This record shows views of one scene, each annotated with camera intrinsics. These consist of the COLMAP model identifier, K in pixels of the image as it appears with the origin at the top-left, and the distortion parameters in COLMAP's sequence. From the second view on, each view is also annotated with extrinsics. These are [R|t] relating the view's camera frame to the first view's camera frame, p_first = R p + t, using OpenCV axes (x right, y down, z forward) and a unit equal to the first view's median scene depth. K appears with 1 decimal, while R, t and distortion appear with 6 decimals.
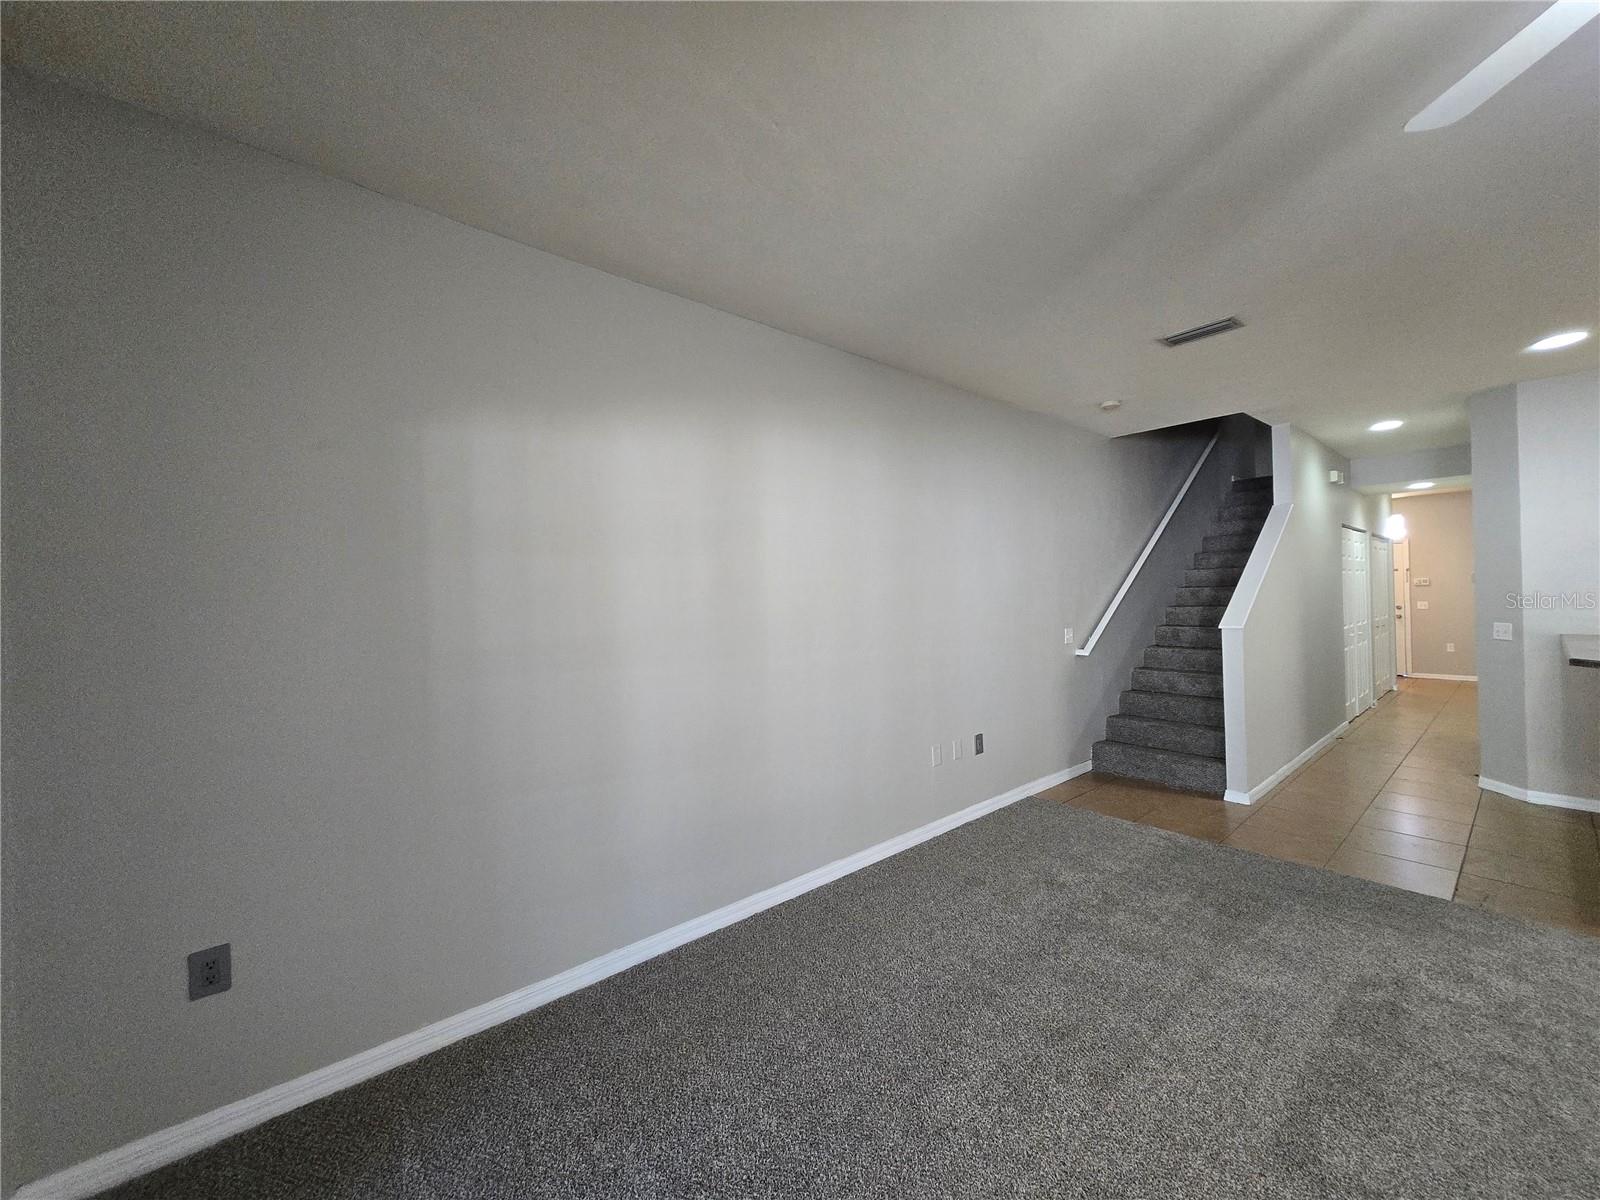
lens RADIAL K [[629.1, 0, 804.6], [0, 629.1, 595.0], [0, 0, 1]] dist [0.001516, 0.000148]
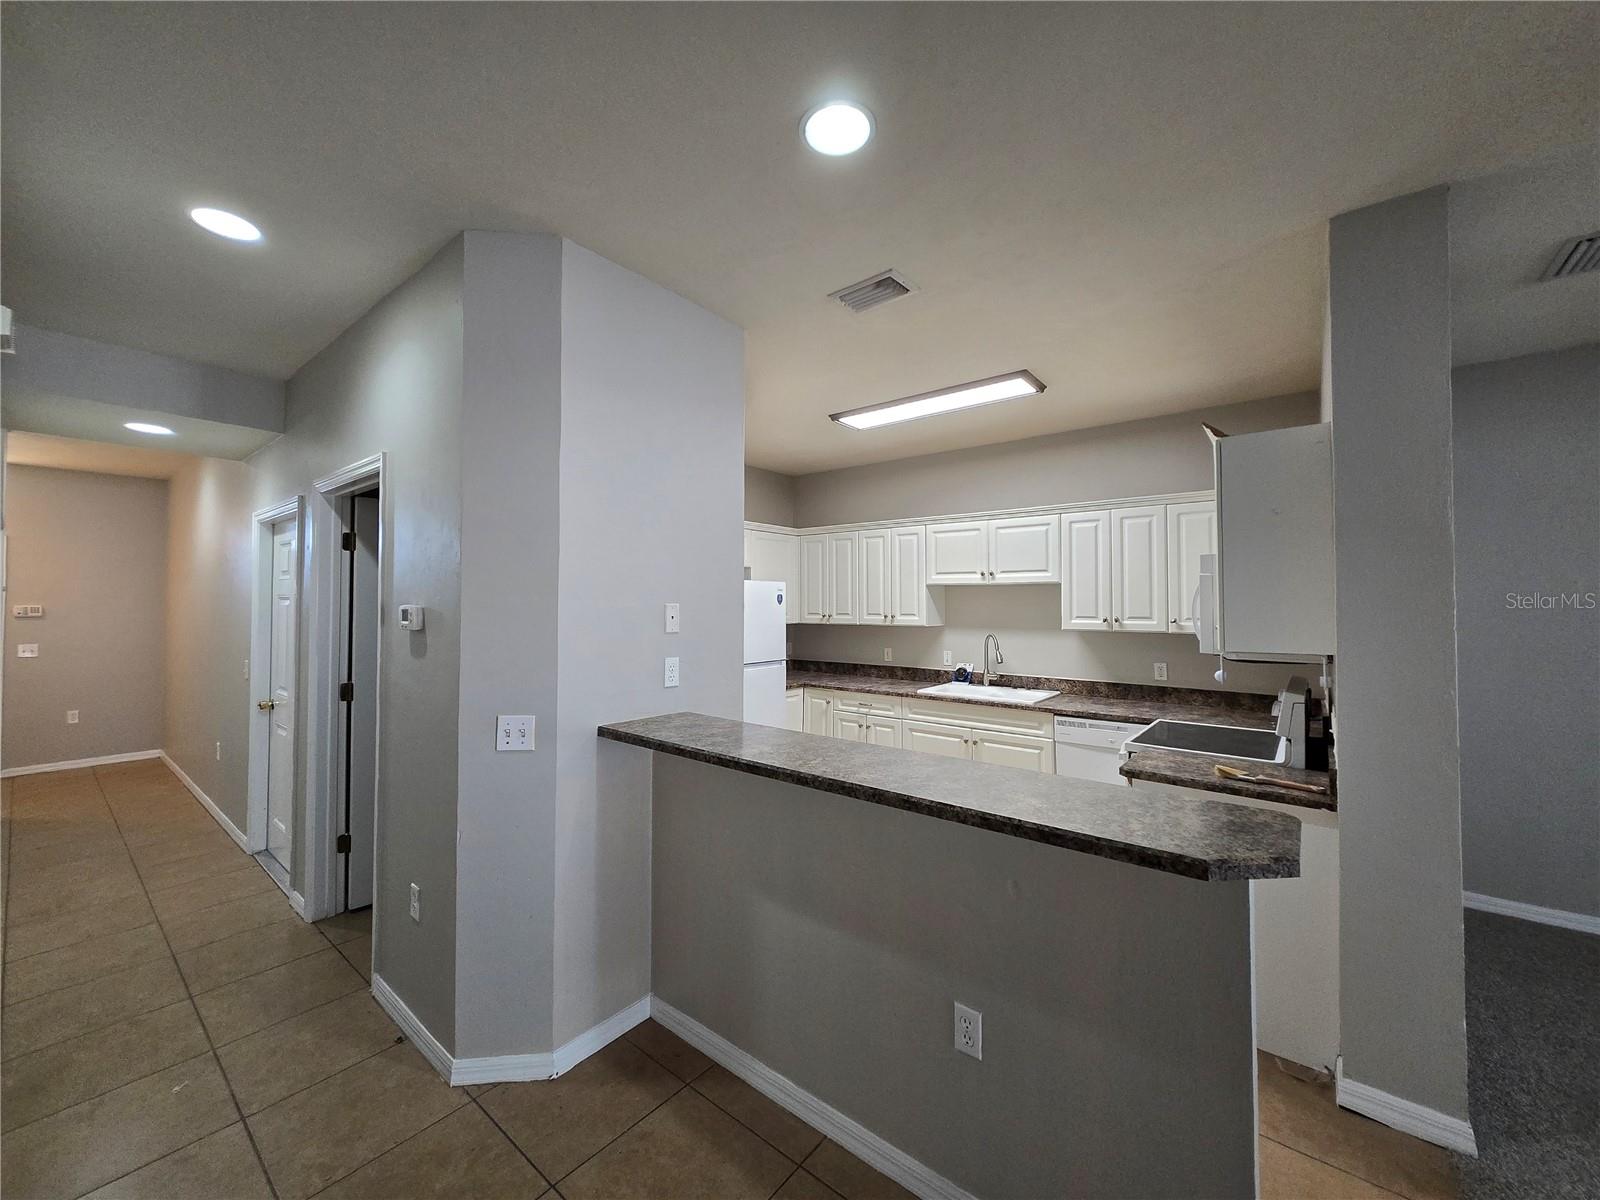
lens RADIAL K [[629.8, 0, 801.3], [0, 629.8, 590.9], [0, 0, 1]] dist [0.003441, -0.000537]
pose [[-0.179584, 0.044589, 0.982732, 0.591465], [0.000929, 0.998979, -0.045157, -0.027403], [-0.983742, -0.007196, -0.179442, 0.872303]]
